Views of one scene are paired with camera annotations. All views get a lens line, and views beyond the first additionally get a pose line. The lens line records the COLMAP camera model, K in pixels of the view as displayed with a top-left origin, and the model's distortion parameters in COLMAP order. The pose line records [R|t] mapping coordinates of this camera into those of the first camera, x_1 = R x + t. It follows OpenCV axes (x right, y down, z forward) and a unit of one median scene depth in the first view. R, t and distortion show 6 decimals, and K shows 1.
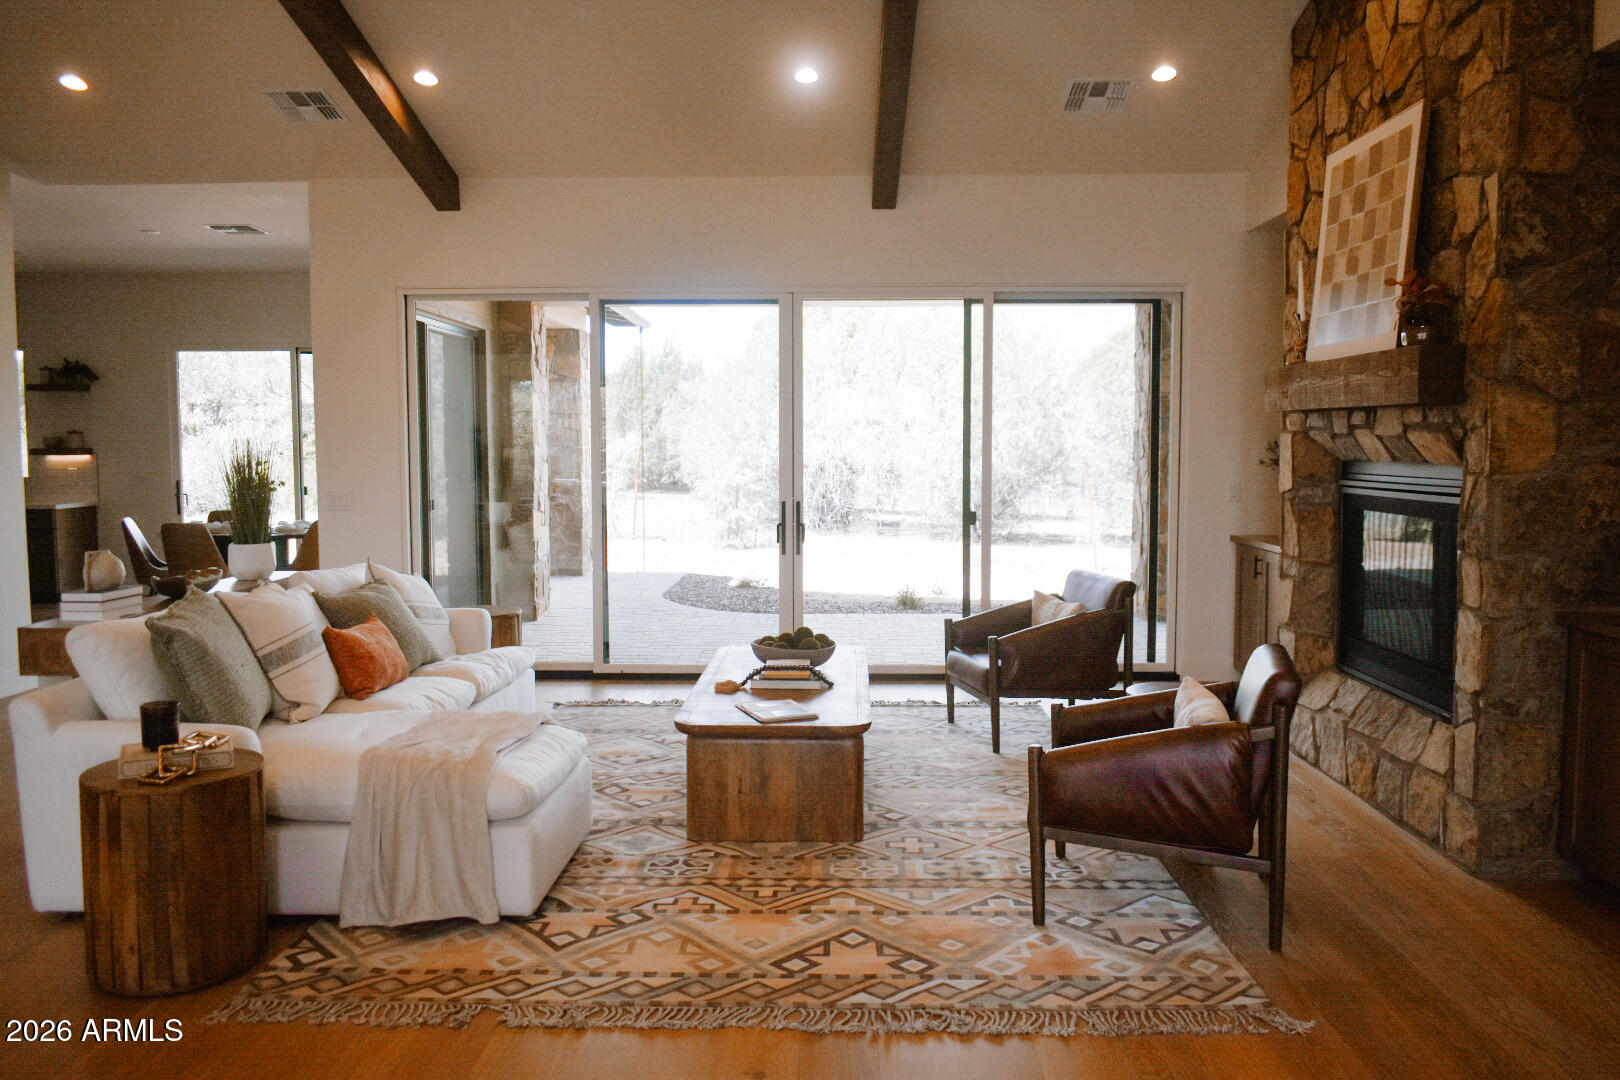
lens RADIAL K [[1245.9, 0, 860.1], [0, 1245.9, 521.9], [0, 0, 1]] dist [-0.022703, 0.010891]
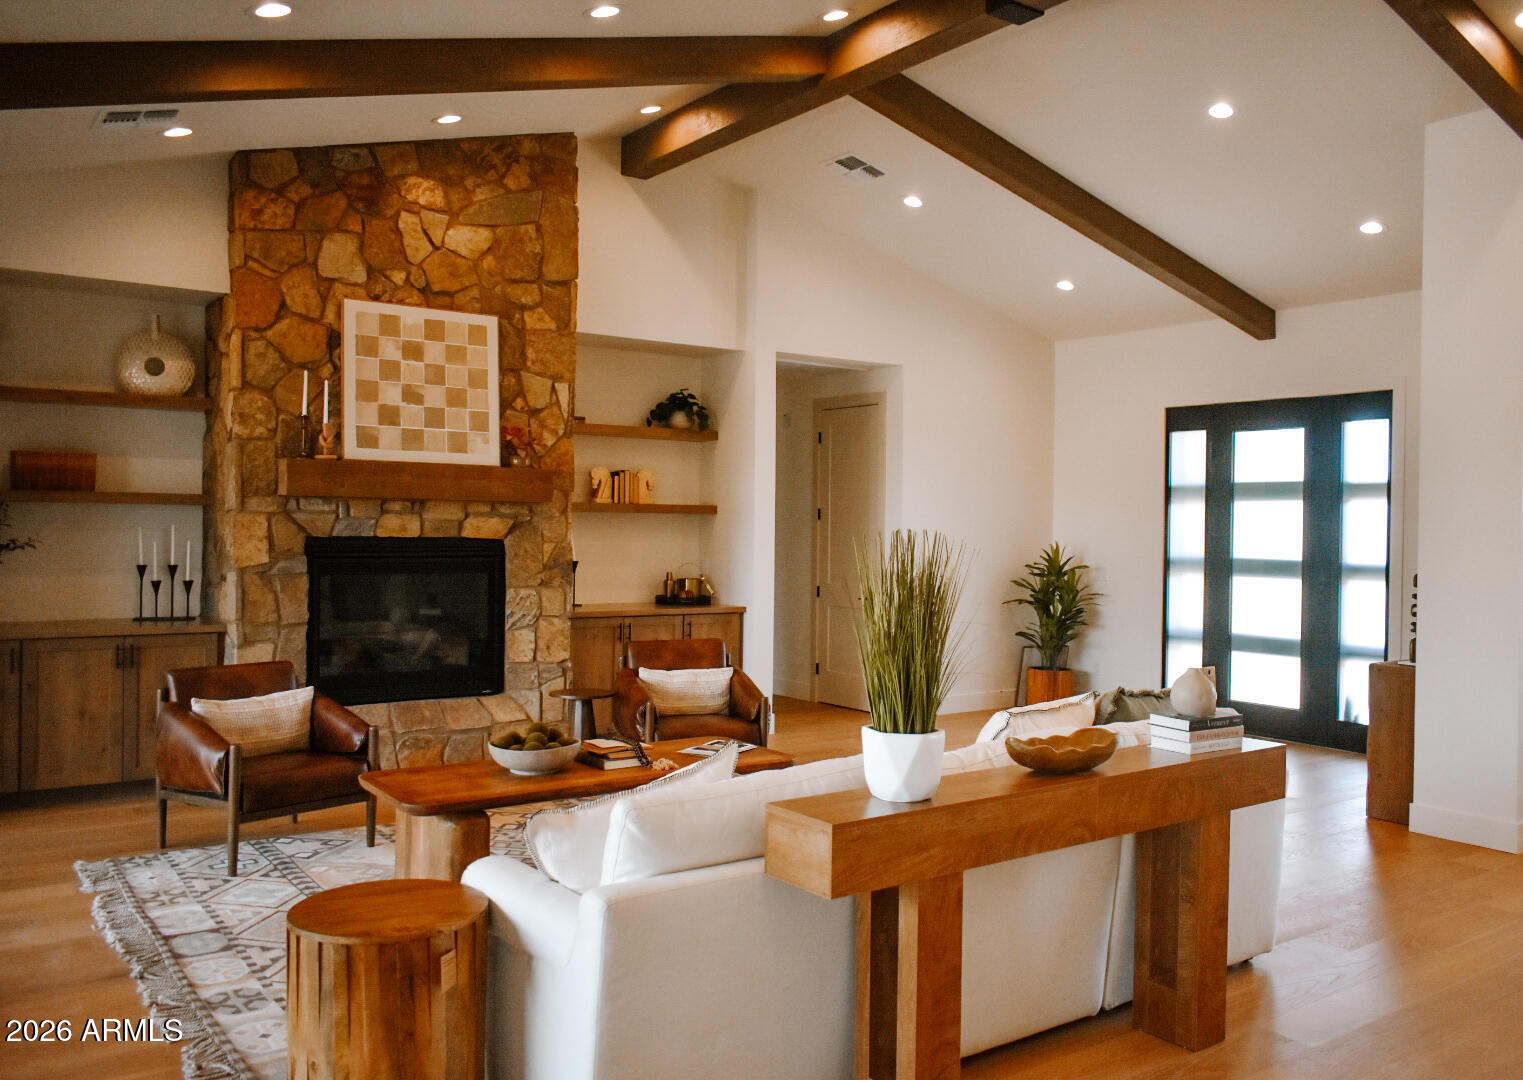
lens RADIAL K [[1206.0, 0, 804.9], [0, 1206.0, 524.4], [0, 0, 1]] dist [-0.018060, 0.003475]
pose [[-0.583843, -0.008885, 0.811818, -1.202130], [0.038408, 0.998518, 0.038550, -0.123600], [-0.810958, 0.053688, -0.582636, 1.797487]]
